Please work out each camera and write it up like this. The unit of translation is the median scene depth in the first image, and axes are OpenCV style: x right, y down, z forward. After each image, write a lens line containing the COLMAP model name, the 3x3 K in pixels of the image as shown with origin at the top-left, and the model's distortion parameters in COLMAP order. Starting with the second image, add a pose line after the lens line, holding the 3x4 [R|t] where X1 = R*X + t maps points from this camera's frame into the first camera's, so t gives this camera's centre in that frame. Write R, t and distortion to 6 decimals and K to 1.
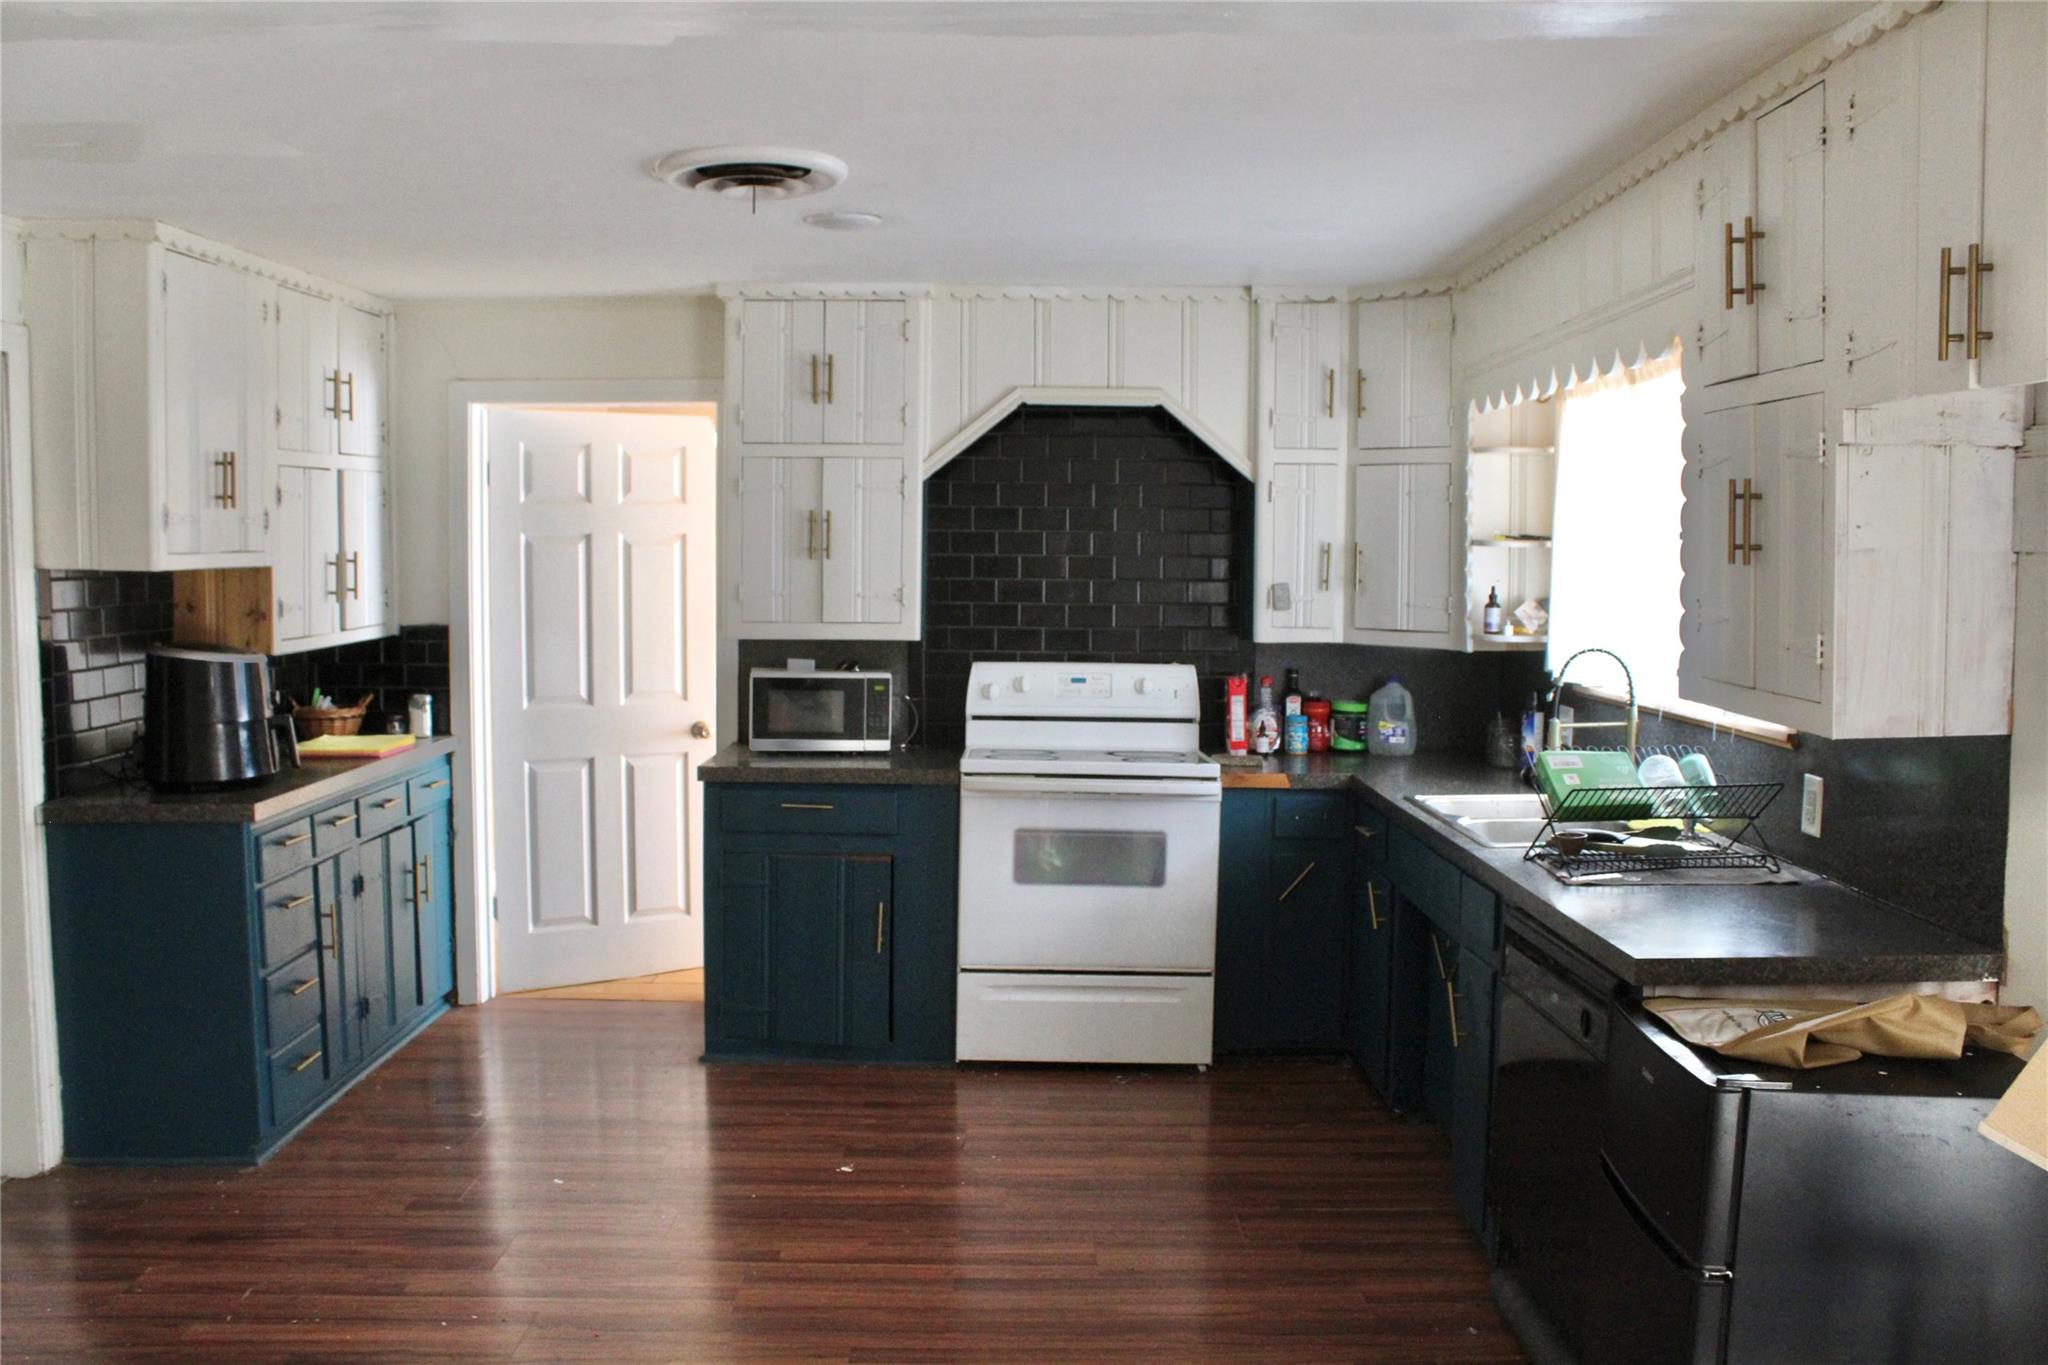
lens RADIAL K [[1733.1, 0, 1024.0], [0, 1733.1, 682.5], [0, 0, 1]] dist [-0.165849, 0.174512]
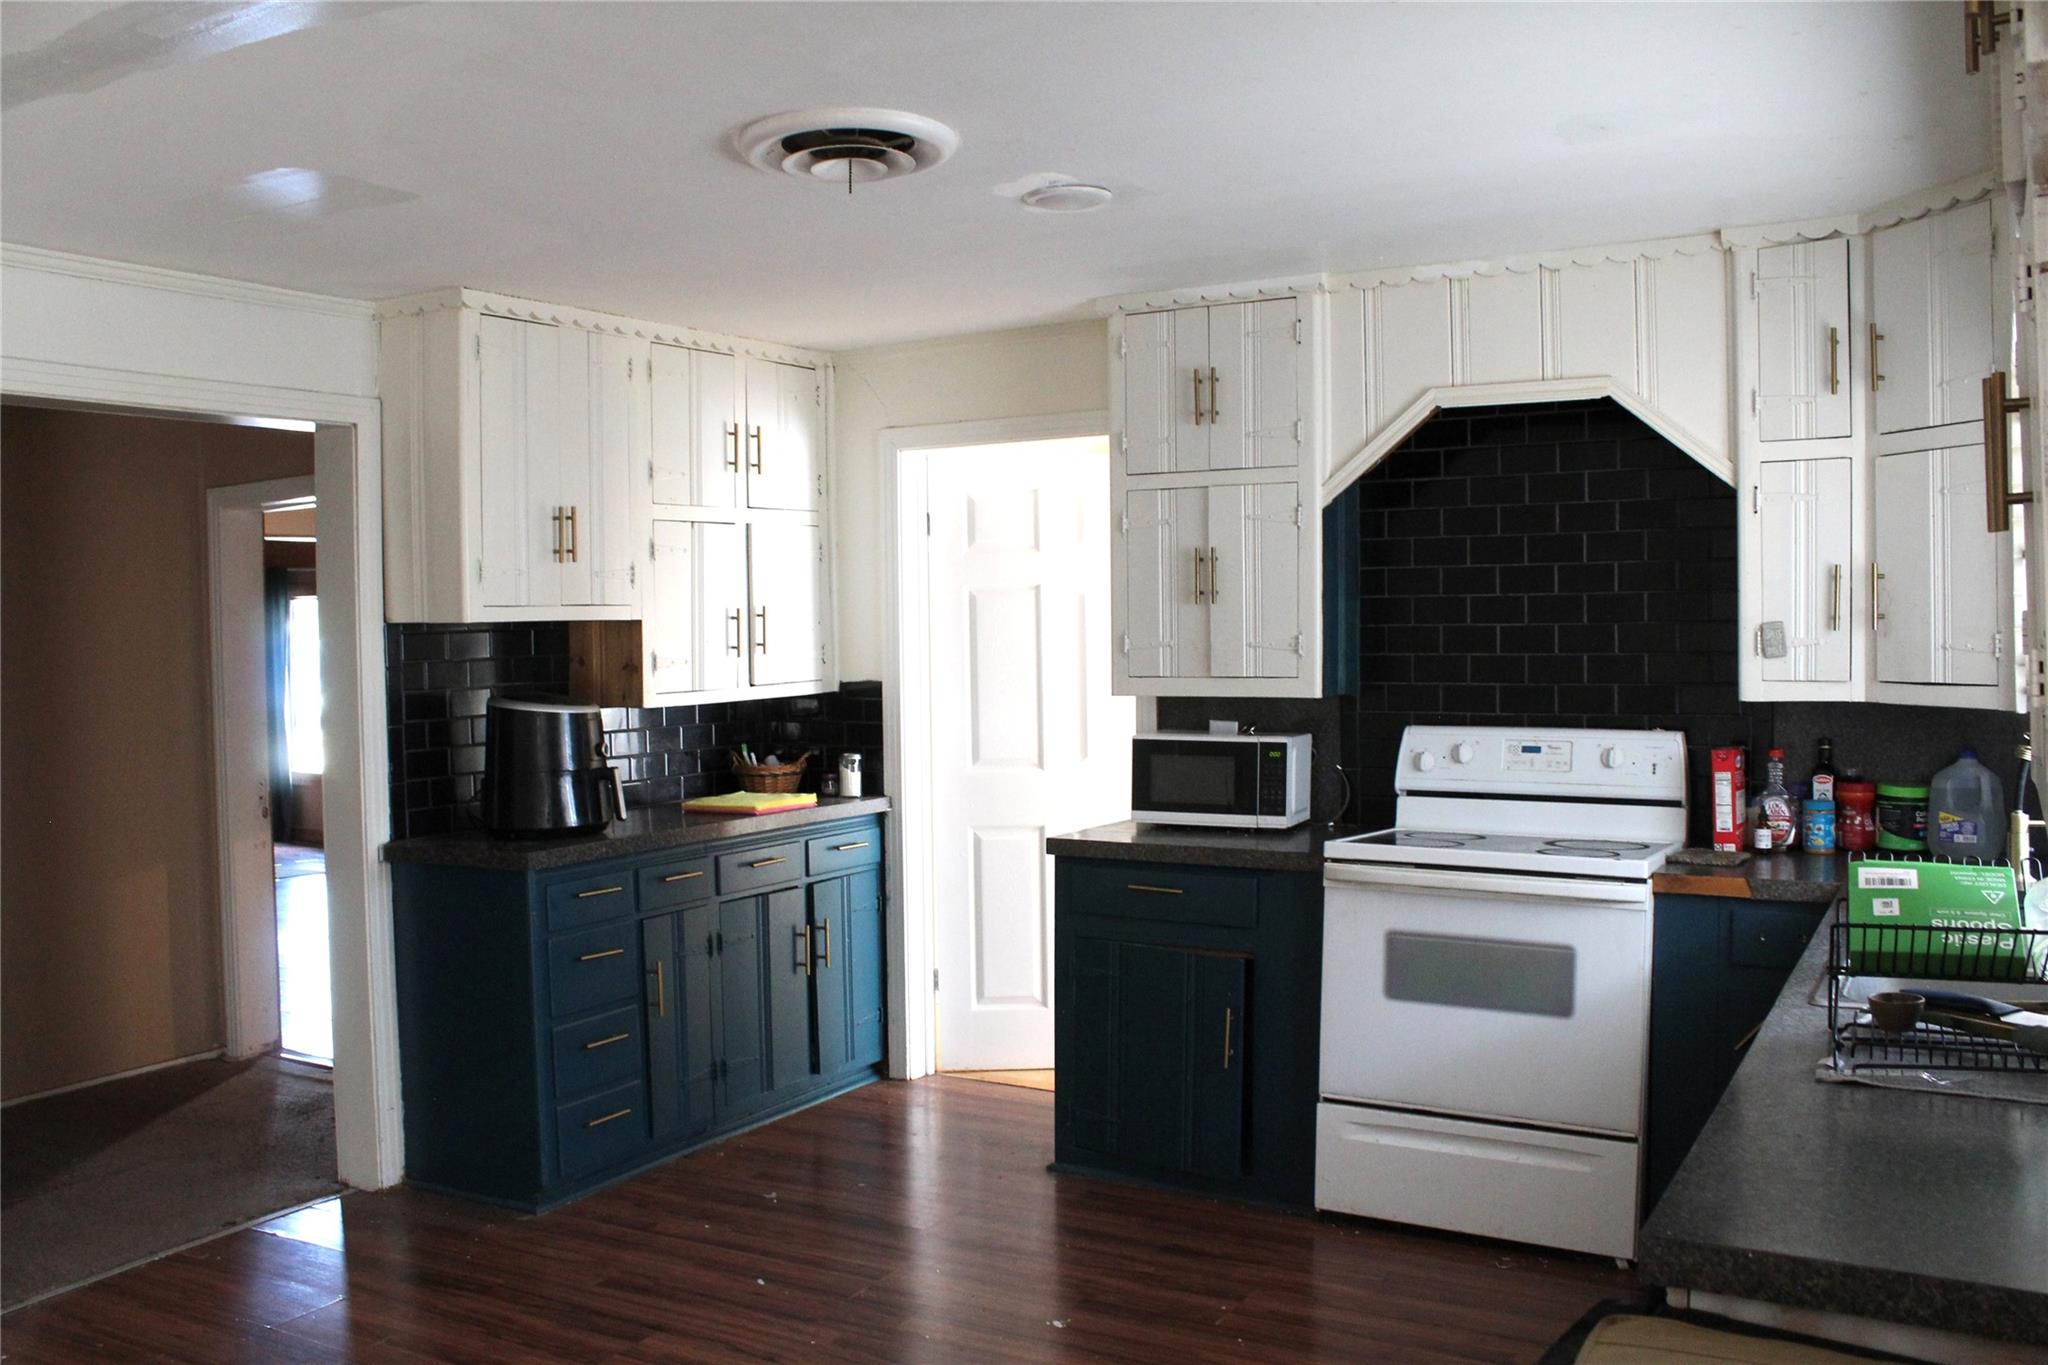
lens RADIAL K [[1733.1, 0, 1024.0], [0, 1733.1, 682.5], [0, 0, 1]] dist [-0.165849, 0.174512]
pose [[0.860121, -0.003128, -0.510080, 0.245276], [-0.019710, 0.999031, -0.039363, 0.003784], [0.509709, 0.043910, 0.859226, 0.212683]]
